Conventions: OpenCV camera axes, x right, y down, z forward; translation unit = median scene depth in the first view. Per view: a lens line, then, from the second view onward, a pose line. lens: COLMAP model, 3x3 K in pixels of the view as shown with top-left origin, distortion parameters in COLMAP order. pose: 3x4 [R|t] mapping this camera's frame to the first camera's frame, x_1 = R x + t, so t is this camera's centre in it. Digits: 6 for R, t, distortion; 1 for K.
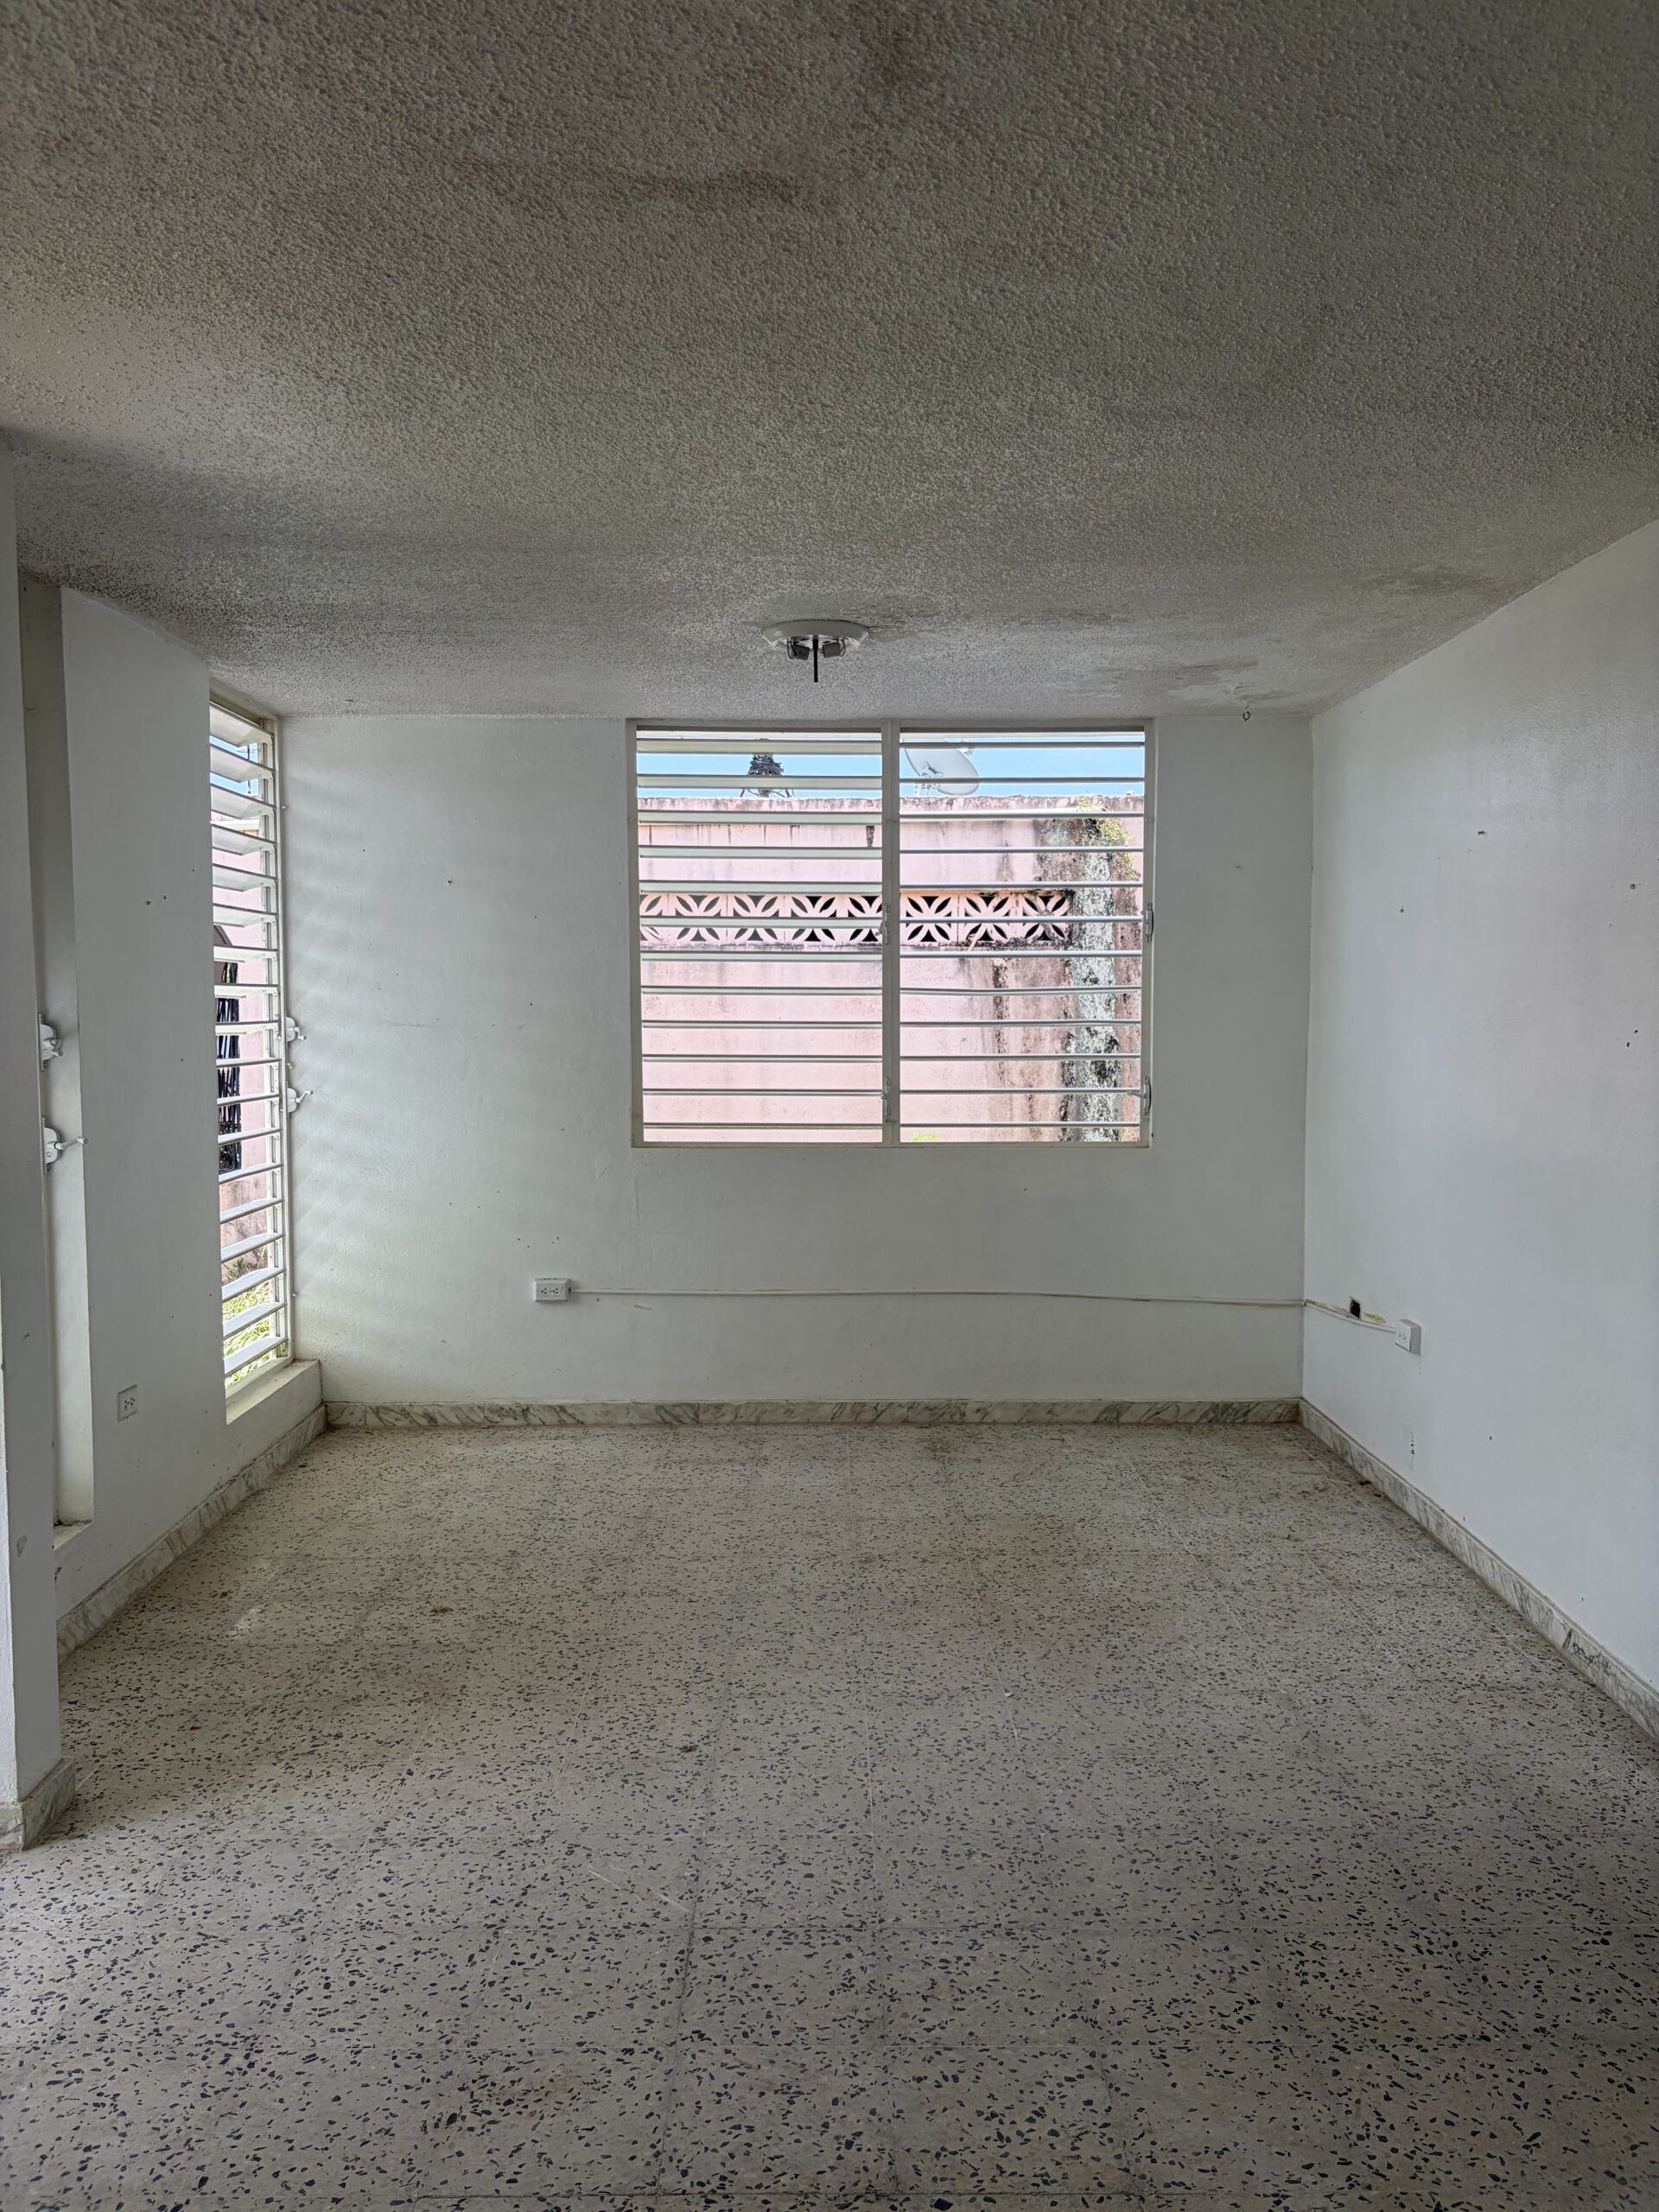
lens RADIAL K [[1673.3, 0, 829.5], [0, 1673.3, 1107.1], [0, 0, 1]] dist [0.001121, -0.000544]
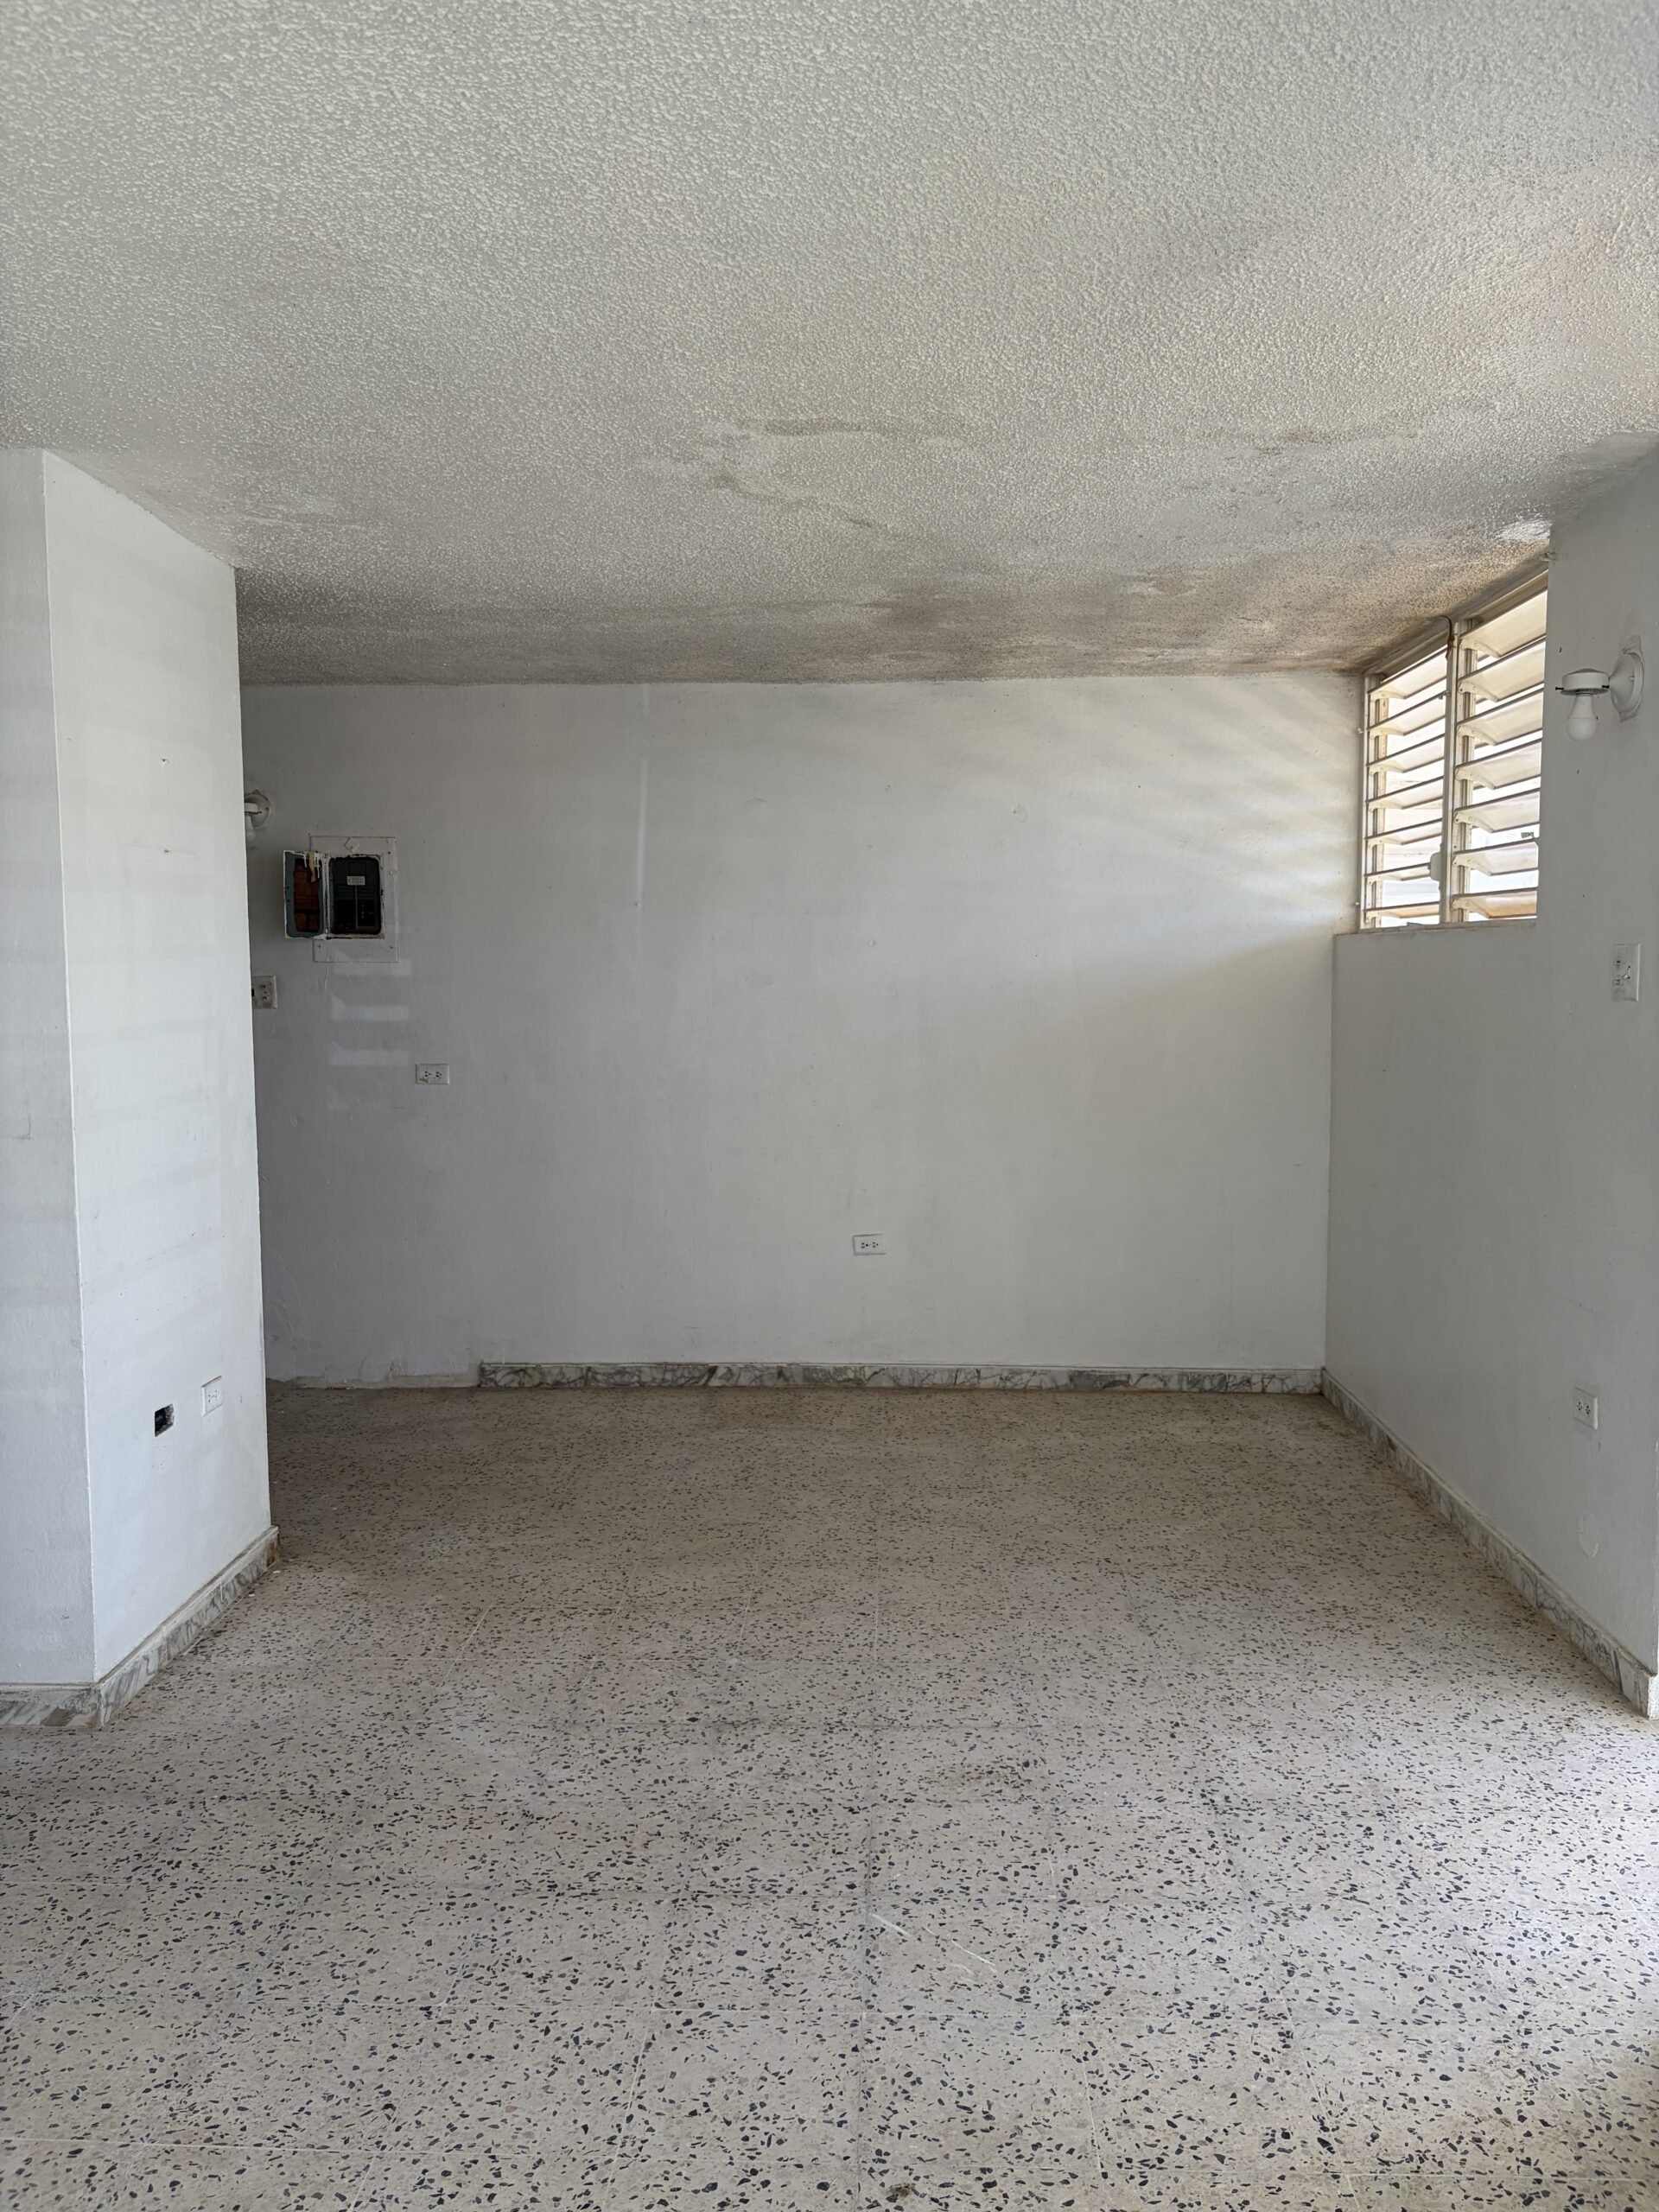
lens RADIAL K [[1673.3, 0, 829.1], [0, 1673.3, 1106.5], [0, 0, 1]] dist [0.001121, -0.000544]
pose [[-0.998765, 0.002984, 0.049603, -0.113494], [0.010280, 0.989011, 0.147484, -0.122794], [-0.048618, 0.147812, -0.987820, 1.972034]]
